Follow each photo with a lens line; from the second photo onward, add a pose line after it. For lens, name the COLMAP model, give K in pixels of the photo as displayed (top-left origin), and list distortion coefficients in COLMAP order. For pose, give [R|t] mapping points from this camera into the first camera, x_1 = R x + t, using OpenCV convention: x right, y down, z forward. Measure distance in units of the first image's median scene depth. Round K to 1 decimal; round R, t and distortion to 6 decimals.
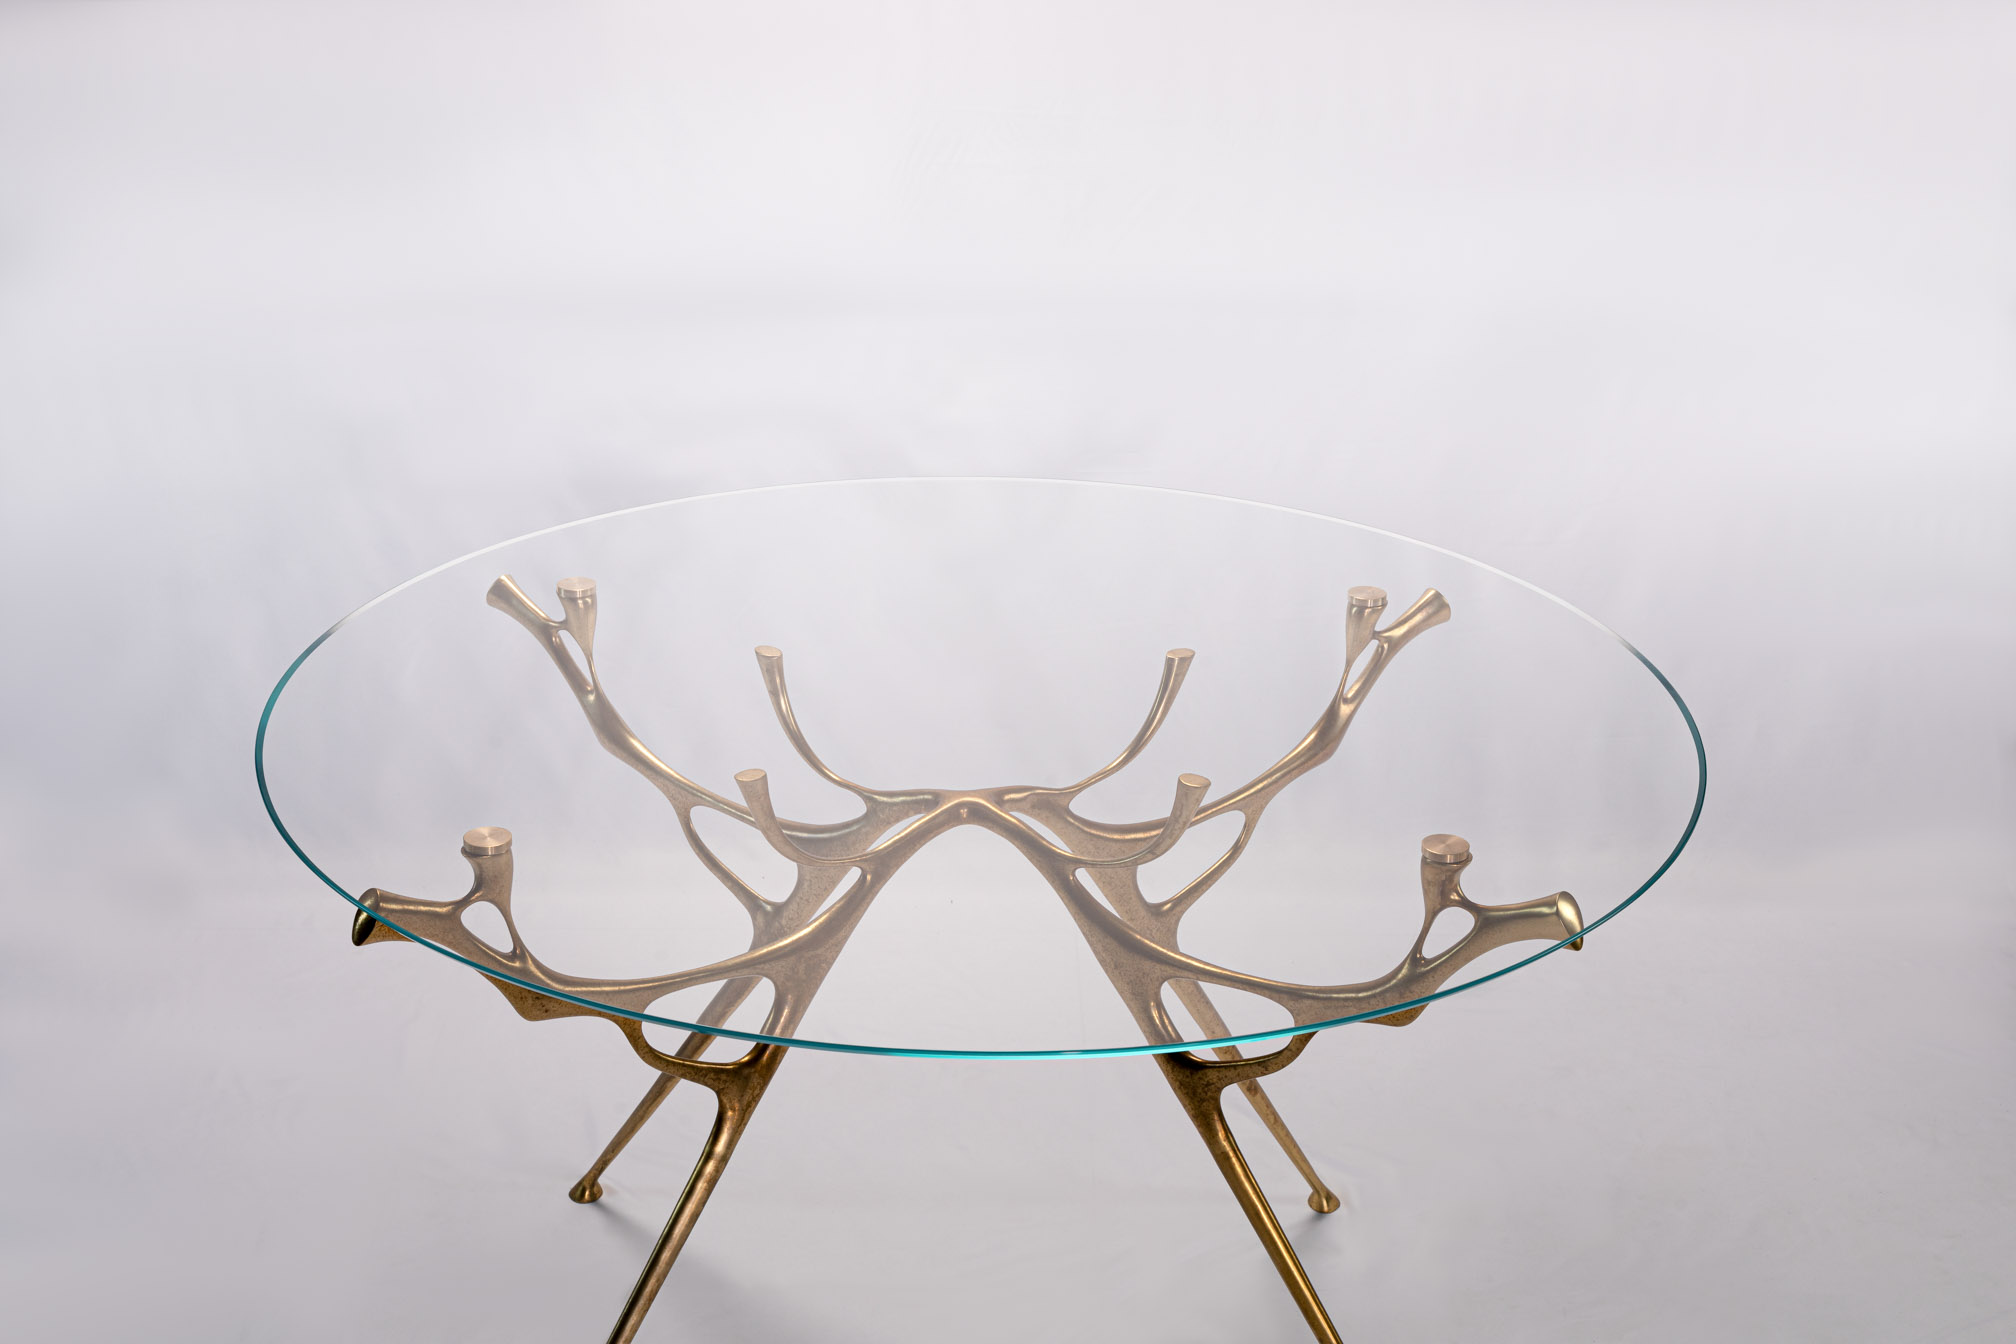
lens RADIAL K [[3026.0, 0, 991.3], [0, 3026.0, 666.1], [0, 0, 1]] dist [0.026808, 0.000000]
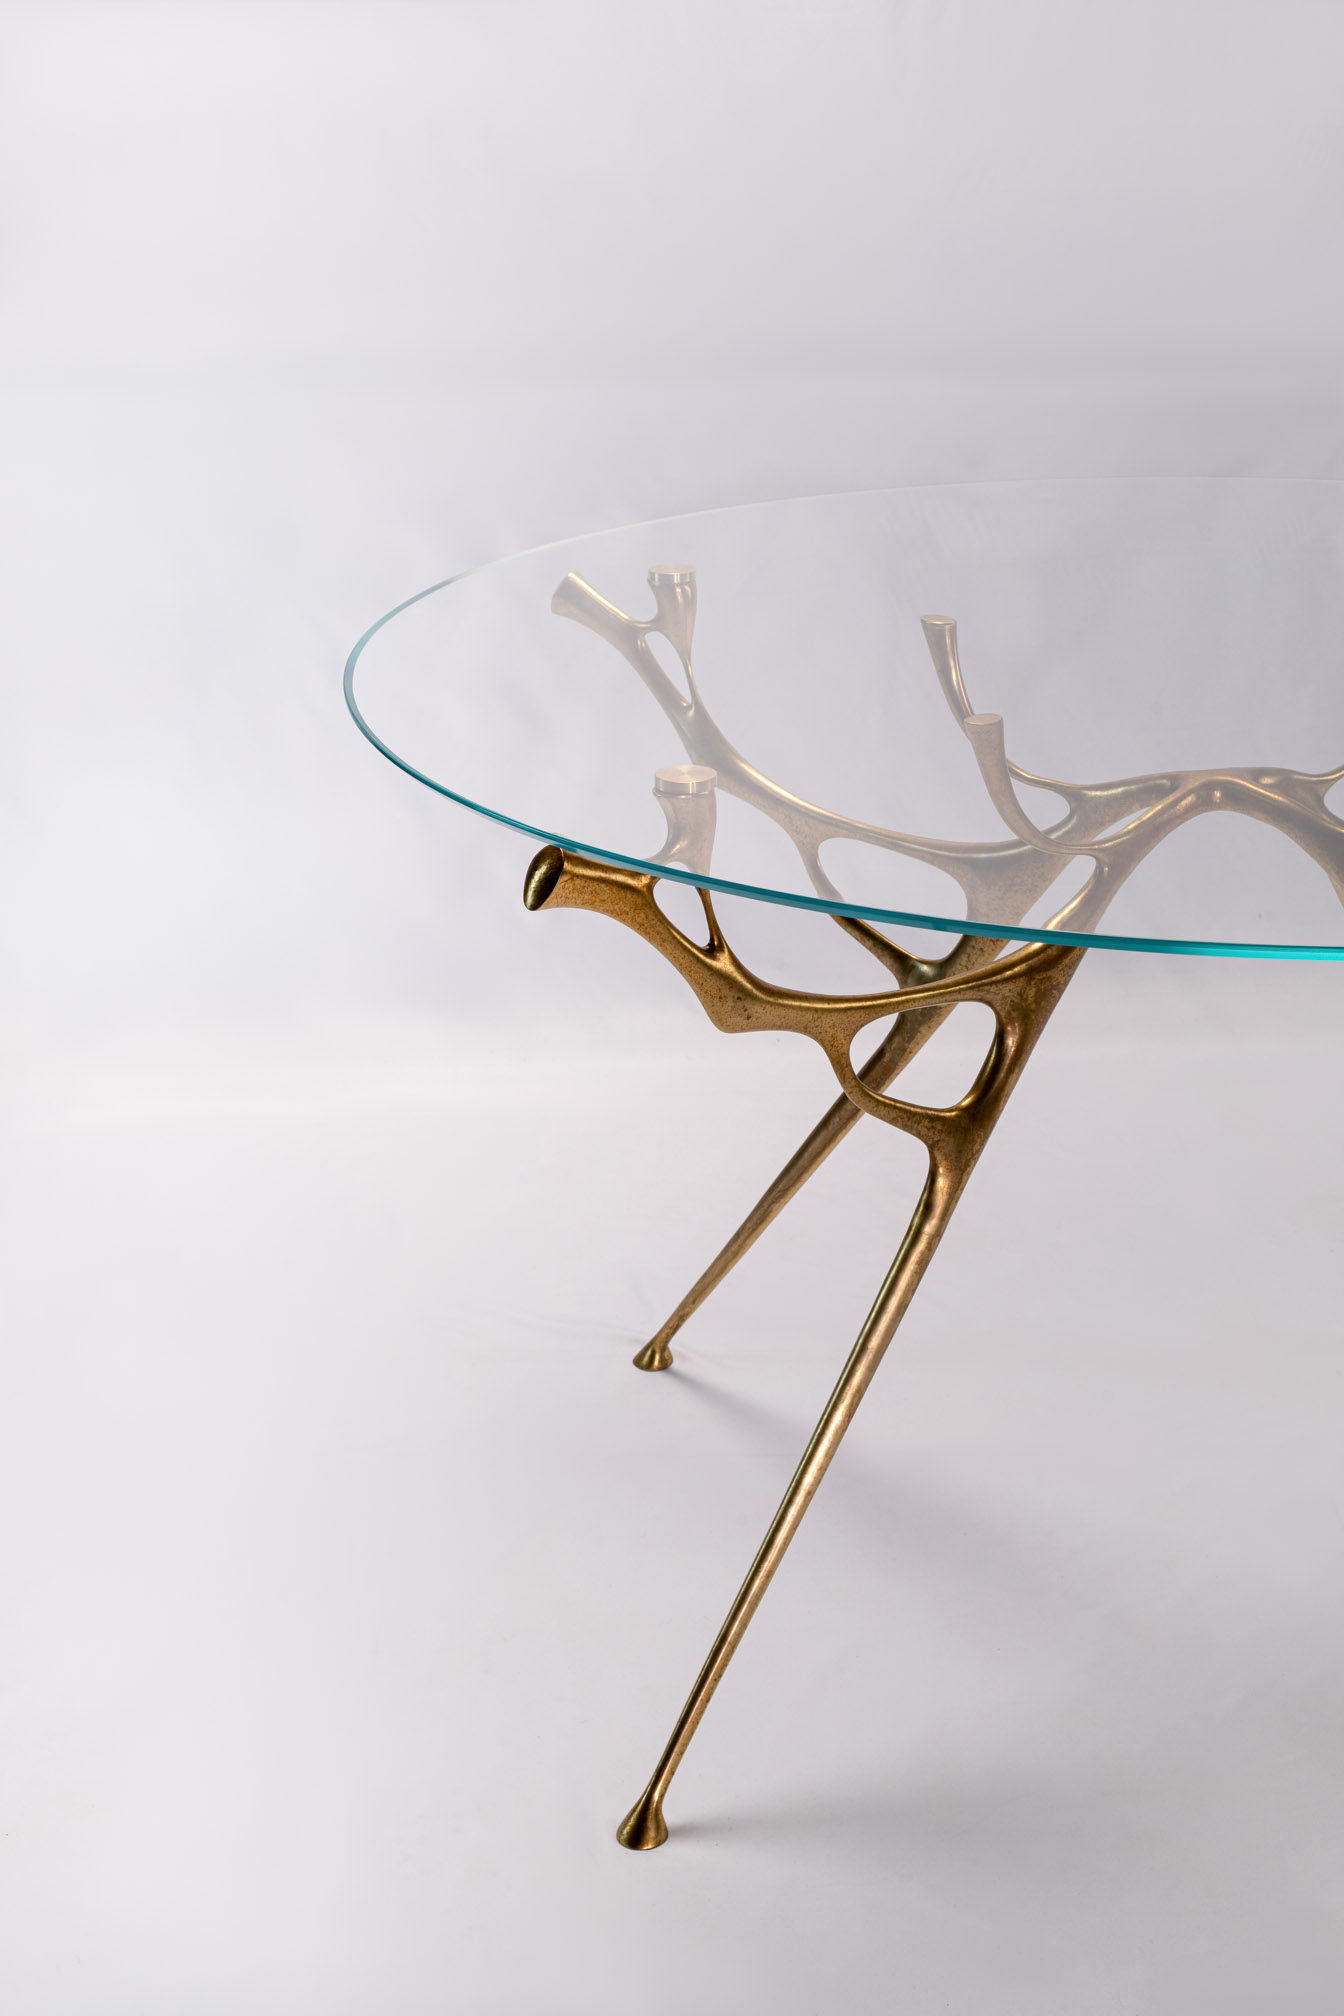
lens RADIAL K [[3026.0, 0, 660.2], [0, 3026.0, 1016.9], [0, 0, 1]] dist [0.026808, 0.000000]
pose [[0.999502, -0.030708, -0.007288, -0.148734], [0.030563, 0.999350, -0.019136, 0.116283], [0.007871, 0.018903, 0.999790, 0.207025]]
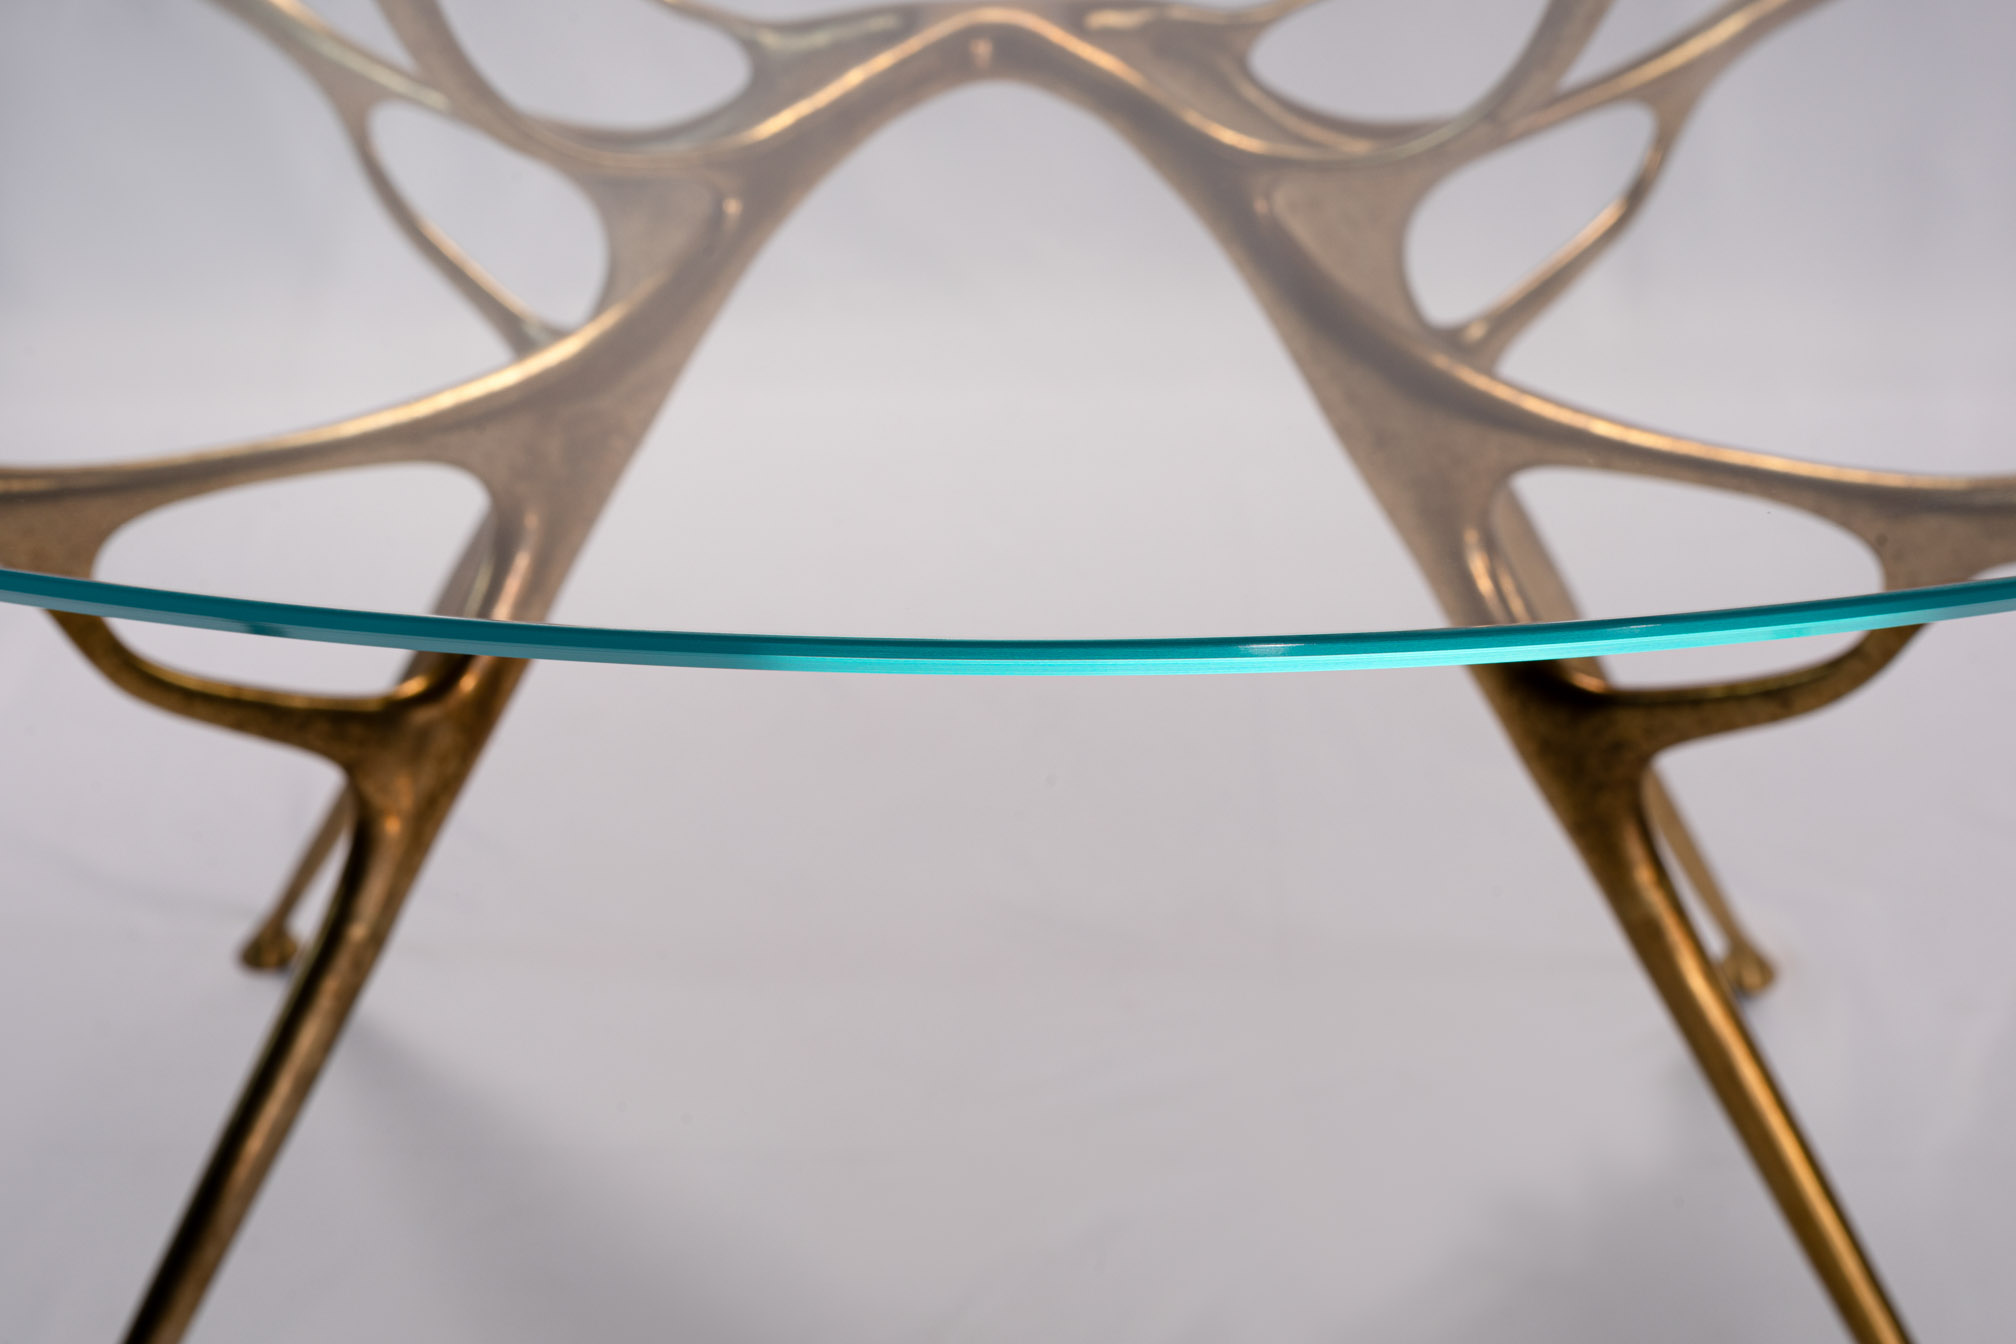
lens RADIAL K [[3026.0, 0, 1022.7], [0, 3026.0, 676.3], [0, 0, 1]] dist [0.026808, 0.000000]
pose [[0.999795, -0.002472, -0.020095, 0.003735], [0.004926, 0.992397, 0.122982, 0.079696], [0.019638, -0.123055, 0.992205, 0.604333]]
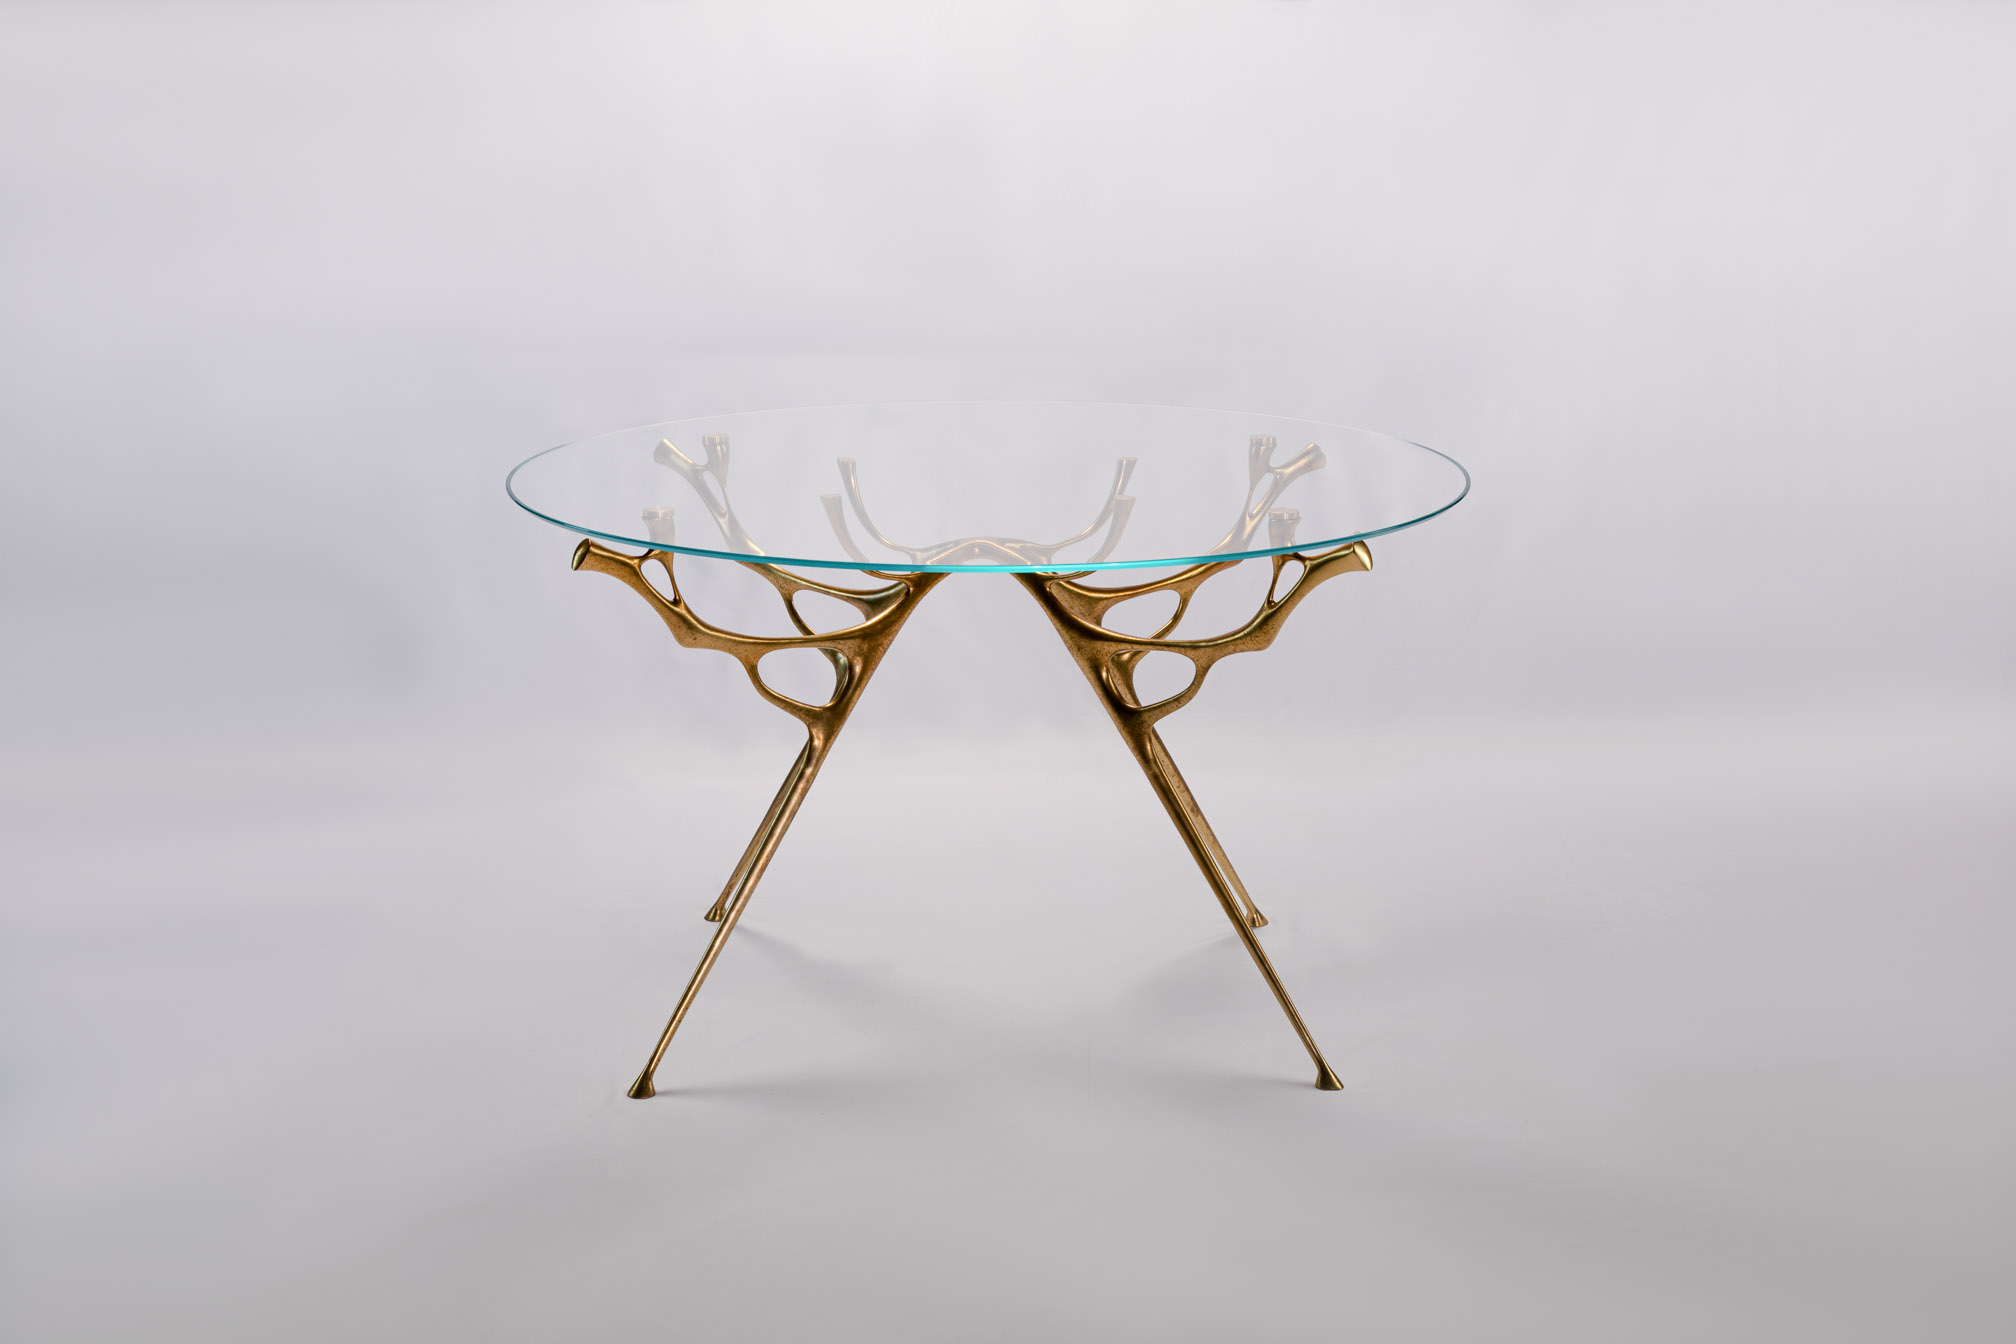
lens RADIAL K [[3026.0, 0, 1018.8], [0, 3026.0, 673.5], [0, 0, 1]] dist [0.026808, 0.000000]
pose [[0.999456, -0.008865, -0.031761, 0.057403], [0.004219, 0.989645, -0.143474, 0.317185], [0.032704, 0.143262, 0.989144, -0.445907]]
